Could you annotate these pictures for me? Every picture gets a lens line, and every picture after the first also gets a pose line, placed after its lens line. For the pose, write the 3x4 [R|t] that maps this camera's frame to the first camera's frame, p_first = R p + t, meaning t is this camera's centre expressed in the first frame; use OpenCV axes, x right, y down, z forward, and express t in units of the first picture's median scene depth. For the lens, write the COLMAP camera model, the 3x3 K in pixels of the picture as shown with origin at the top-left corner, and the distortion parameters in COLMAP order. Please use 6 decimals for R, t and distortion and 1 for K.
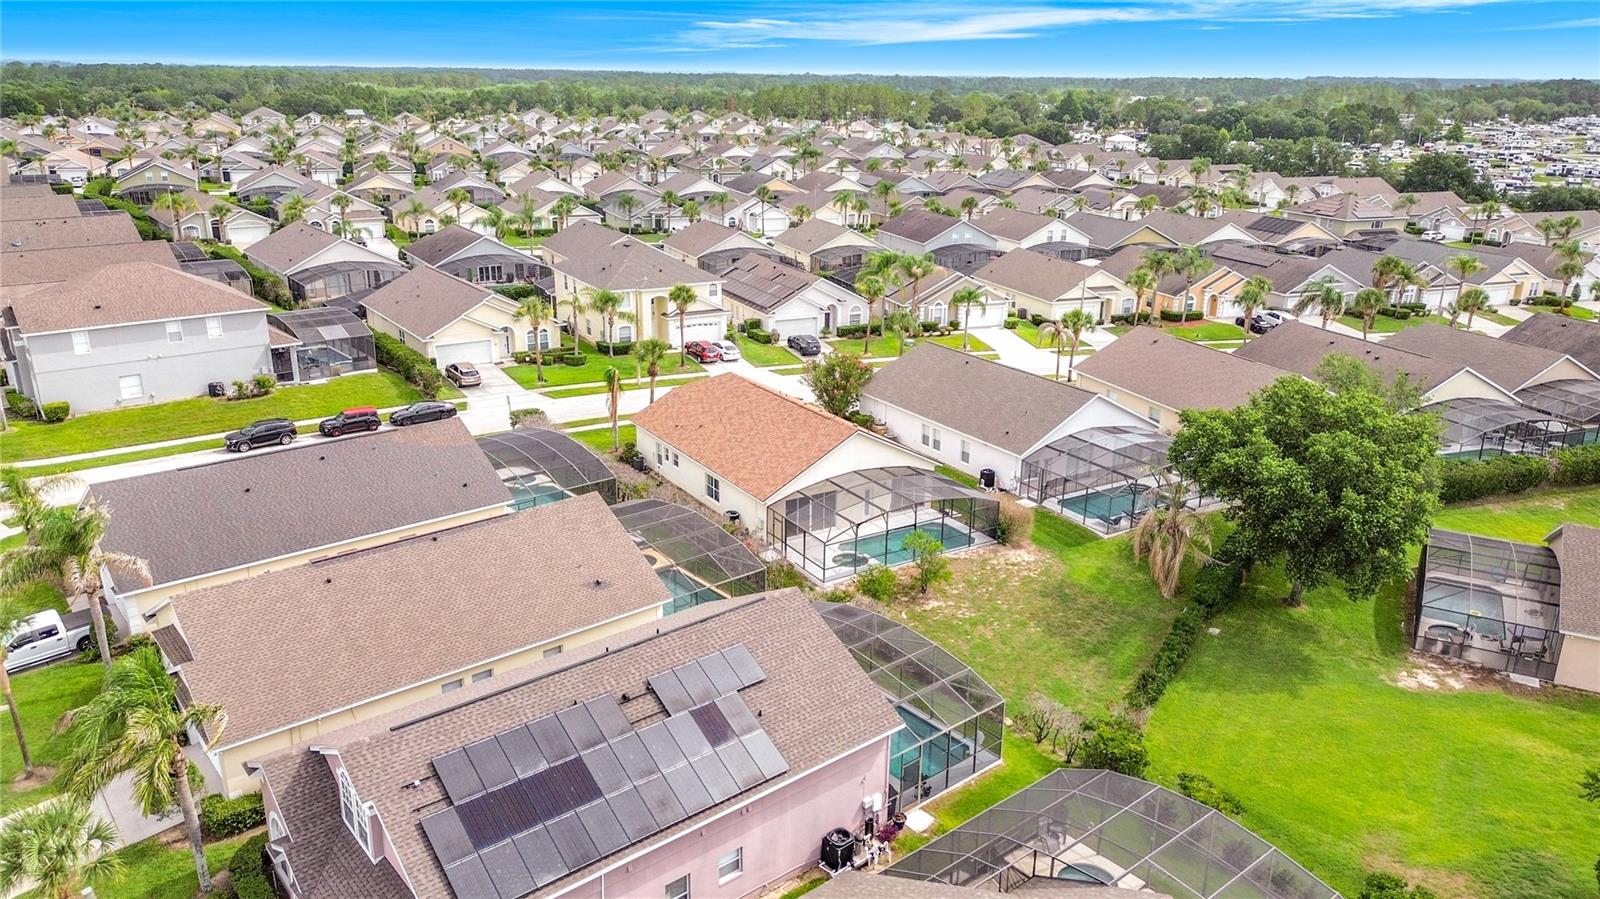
lens RADIAL K [[1128.6, 0, 797.1], [0, 1128.6, 456.5], [0, 0, 1]] dist [0.095905, -0.106678]
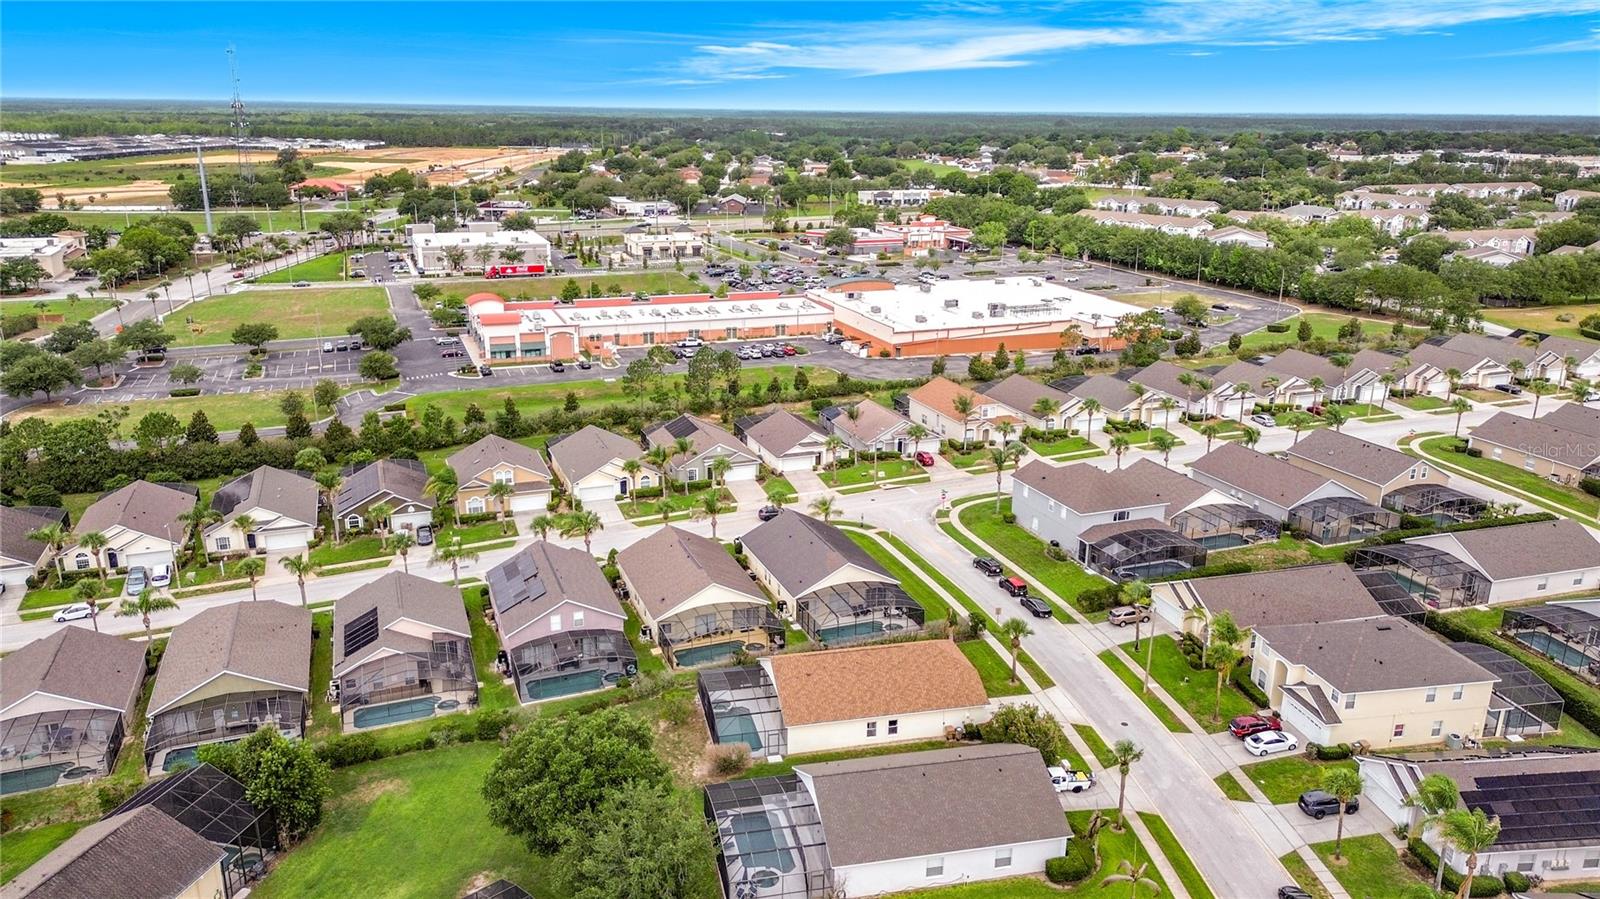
lens RADIAL K [[1128.6, 0, 797.1], [0, 1128.6, 456.5], [0, 0, 1]] dist [0.095905, -0.106678]
pose [[-0.320526, 0.267068, -0.908811, 1.077744], [-0.316133, 0.874262, 0.368411, -0.663170], [0.892930, 0.405390, -0.195795, 0.947627]]
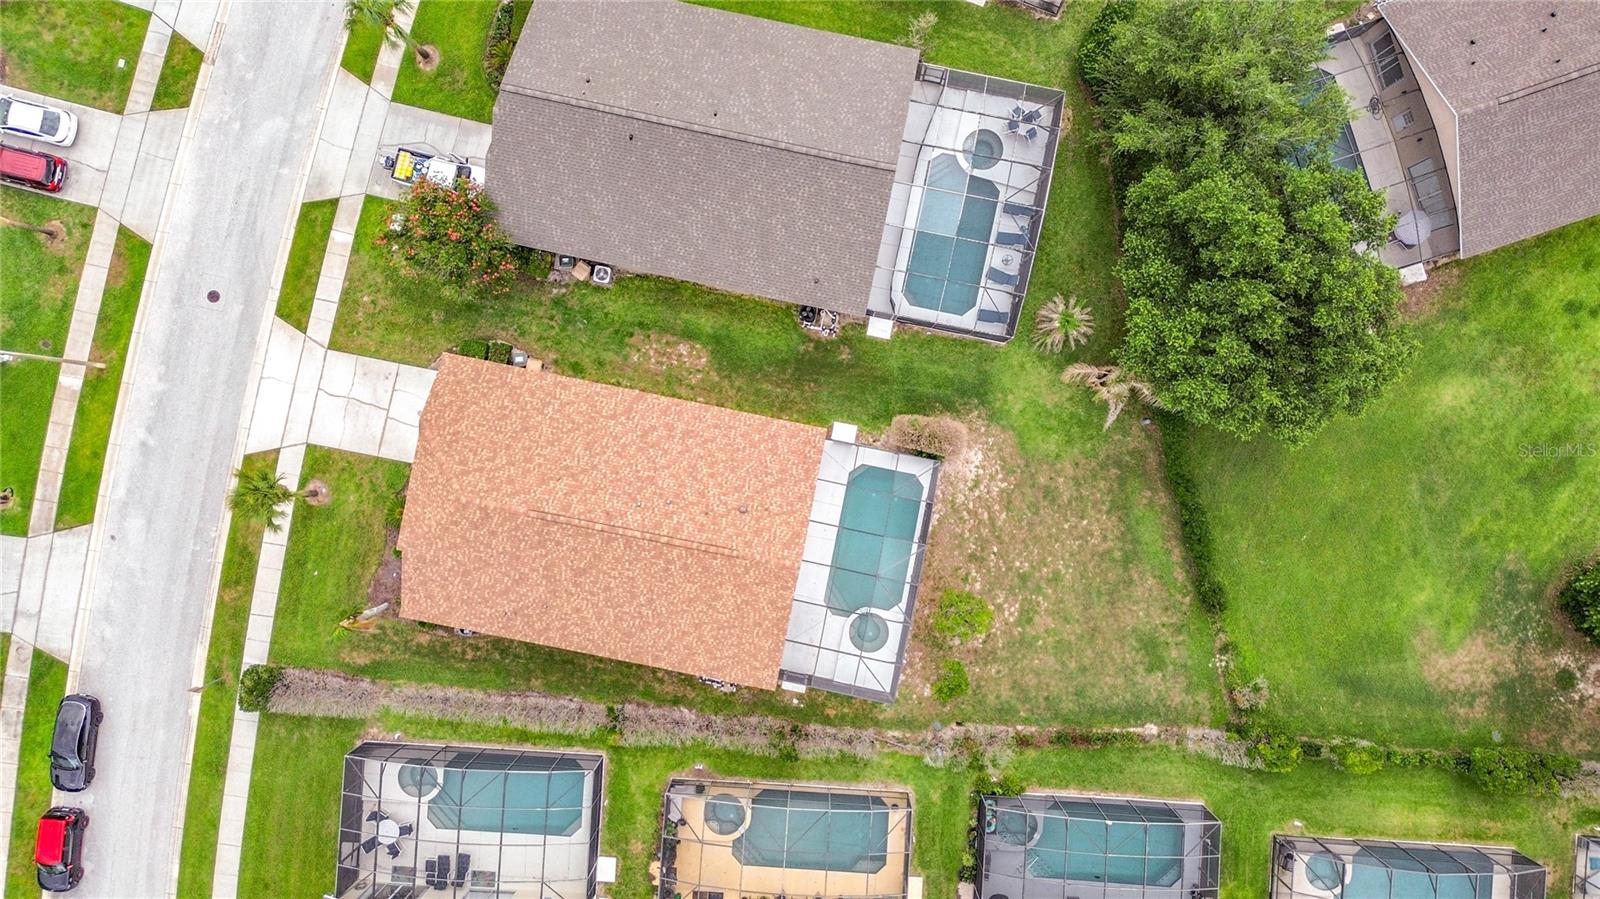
lens RADIAL K [[1128.6, 0, 797.1], [0, 1128.6, 456.5], [0, 0, 1]] dist [0.095905, -0.106678]
pose [[0.684554, -0.728220, -0.032889, 0.104512], [0.261988, 0.203675, 0.943334, -0.602592], [-0.680256, -0.654380, 0.330211, 0.611802]]
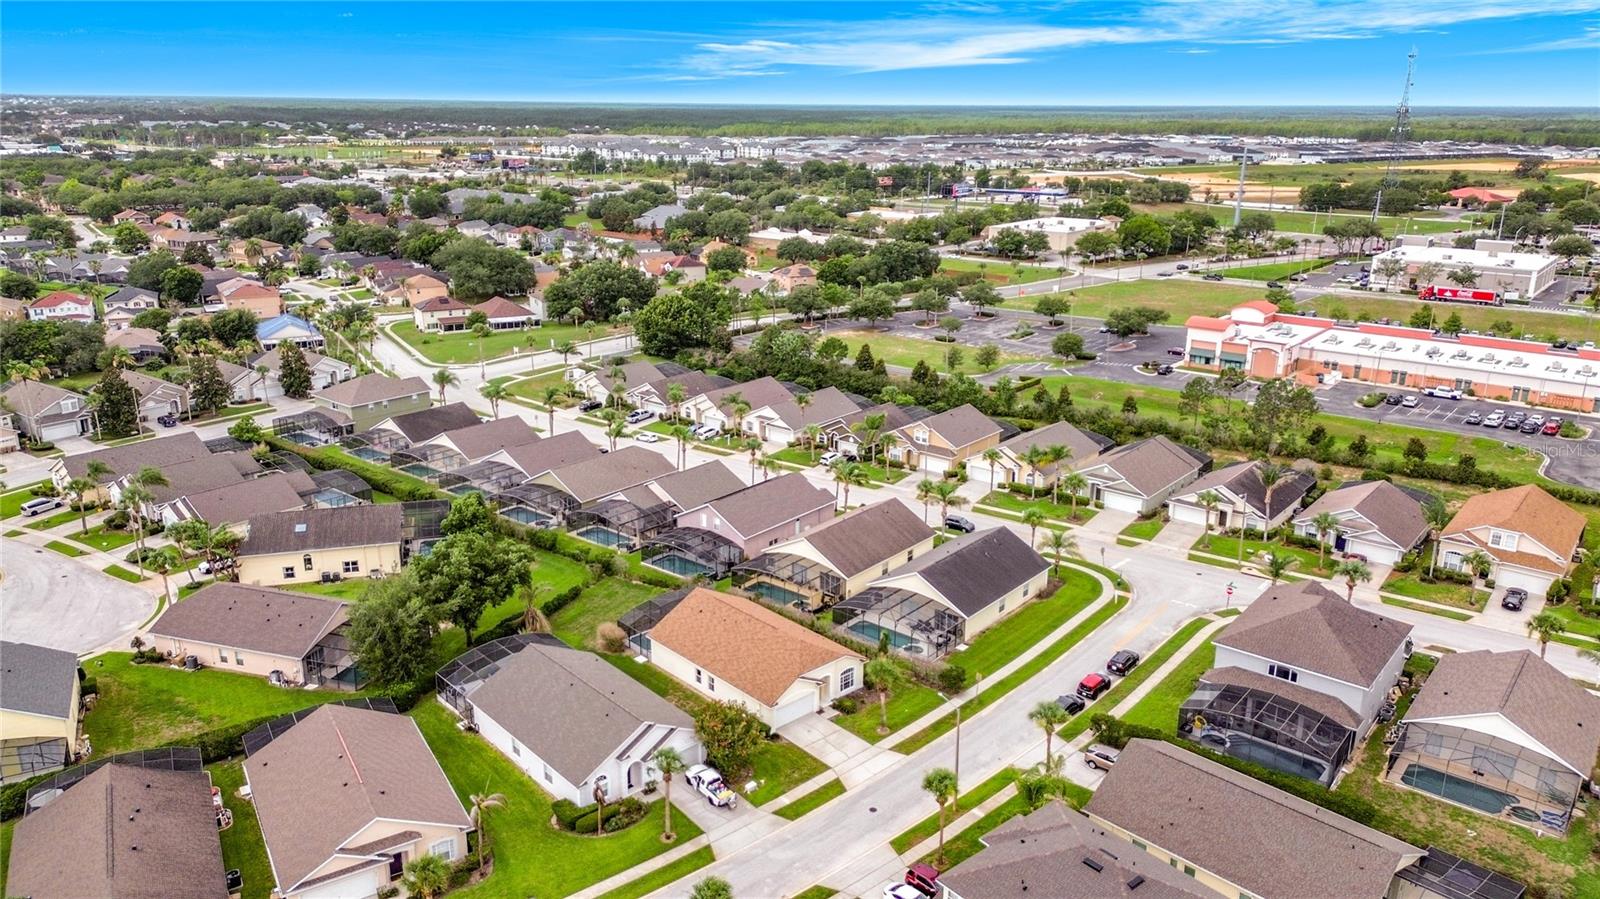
lens RADIAL K [[1128.6, 0, 797.1], [0, 1128.6, 456.5], [0, 0, 1]] dist [0.095905, -0.106678]
pose [[-0.982847, 0.038677, -0.180320, 0.163436], [-0.074897, 0.809786, 0.581925, -0.951244], [0.168528, 0.585449, -0.792999, 1.783706]]
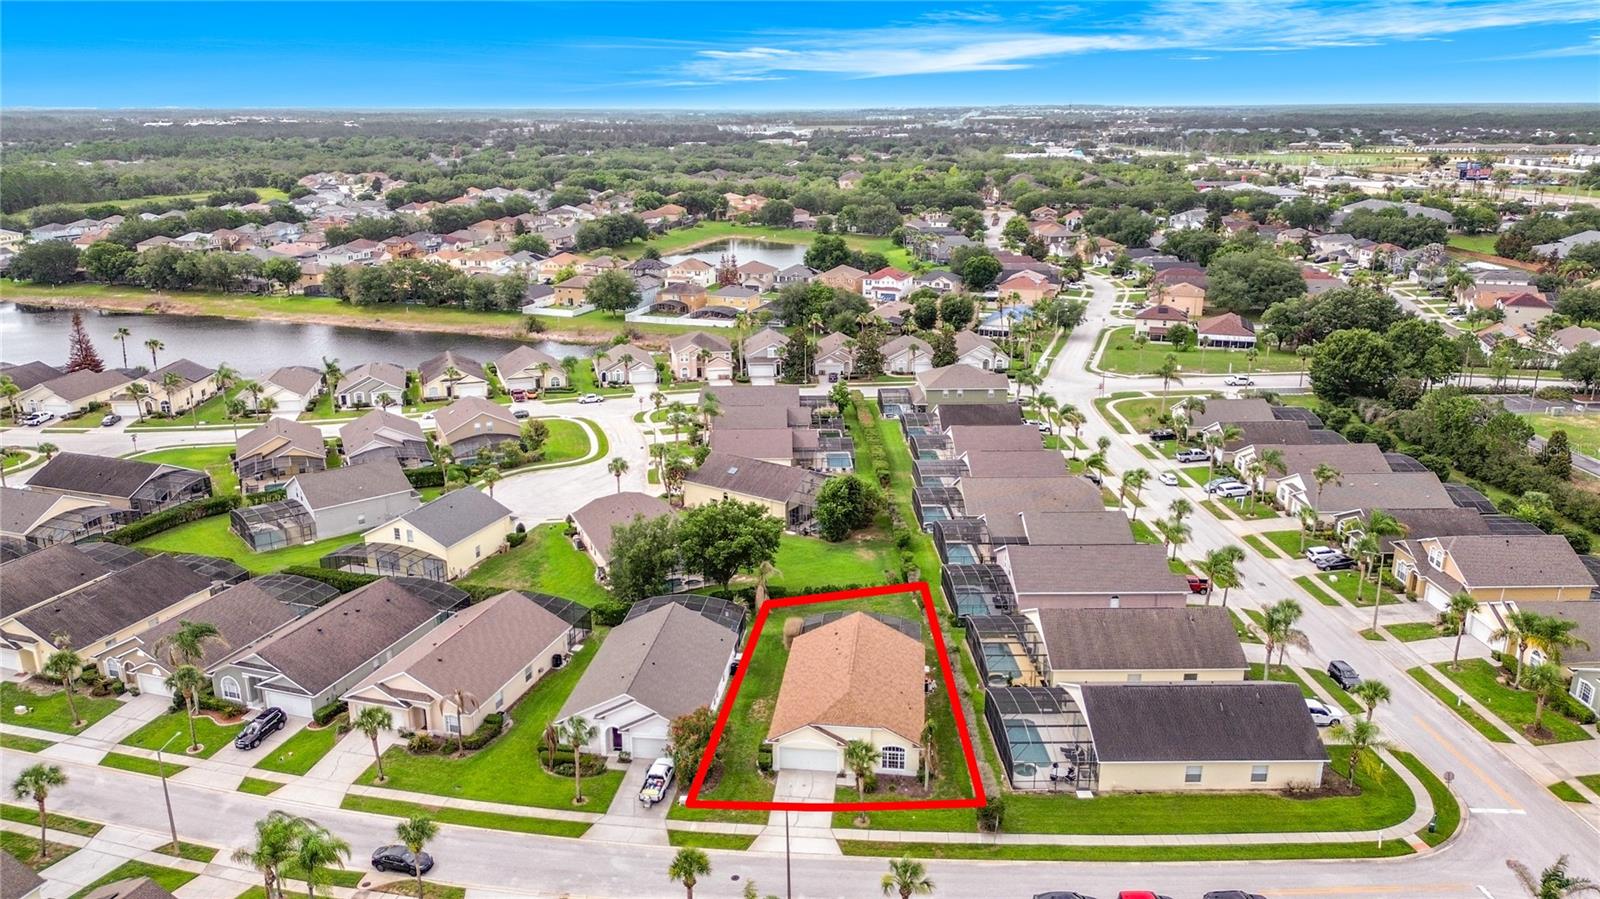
lens RADIAL K [[1128.6, 0, 797.1], [0, 1128.6, 456.5], [0, 0, 1]] dist [0.095905, -0.106678]
pose [[-0.784022, -0.191703, 0.590390, -0.635252], [0.193185, 0.828526, 0.525571, -0.863628], [-0.589907, 0.526113, -0.612548, 1.516654]]
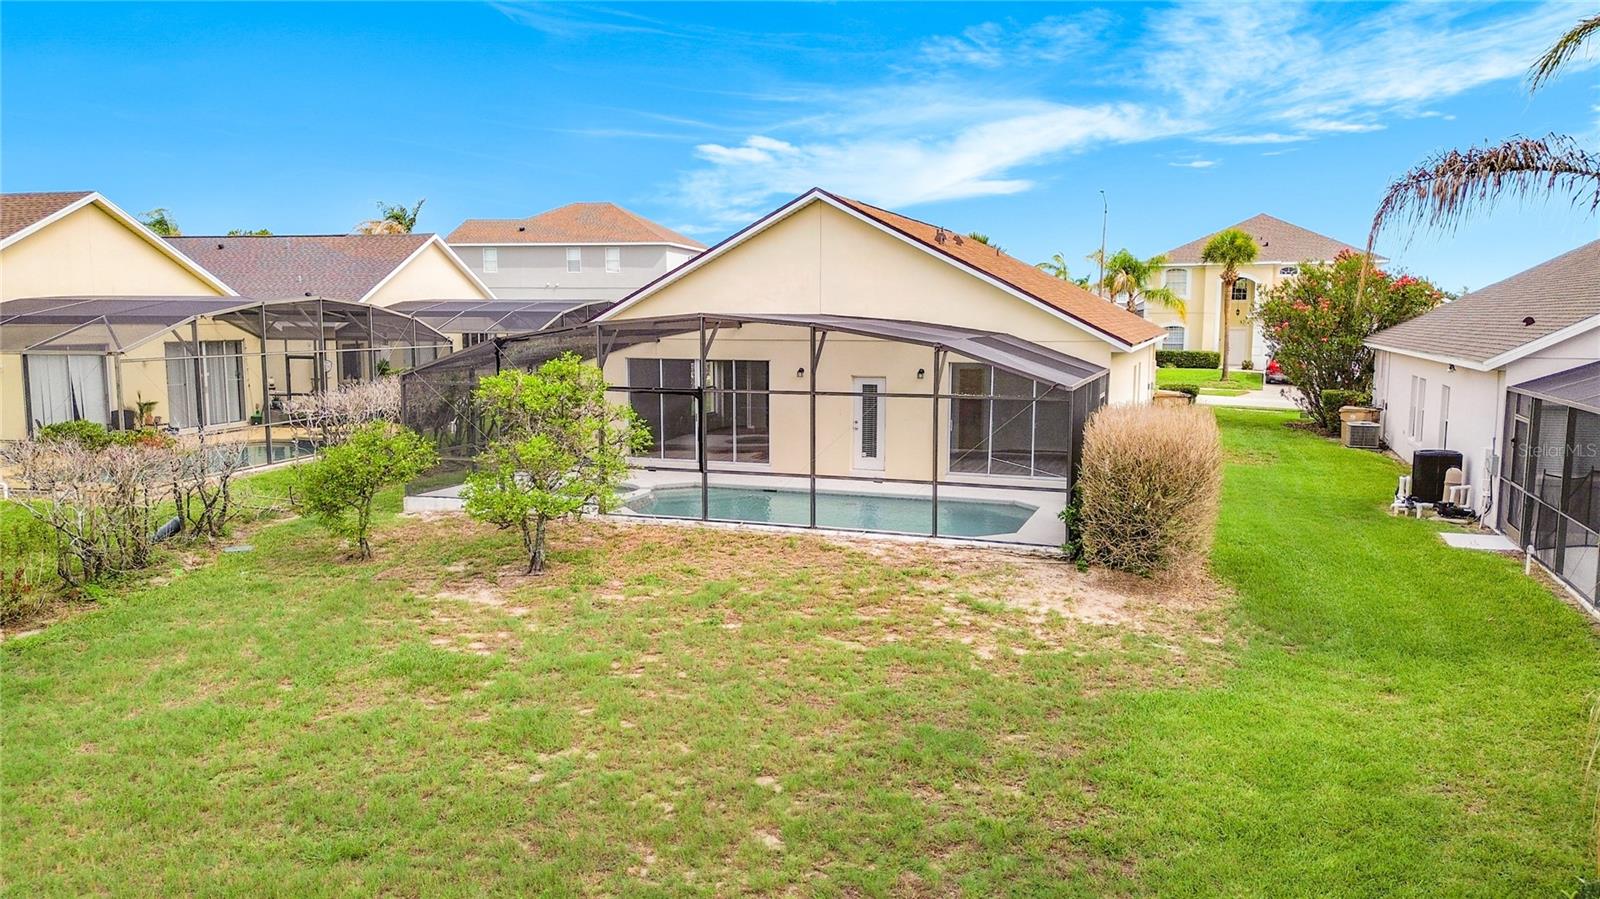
lens RADIAL K [[1128.6, 0, 797.1], [0, 1128.6, 456.5], [0, 0, 1]] dist [0.095905, -0.106678]
pose [[0.617943, 0.087741, -0.781311, 0.264123], [-0.245891, 0.965470, -0.086055, 0.070961], [0.746782, 0.245295, 0.618181, 0.612358]]
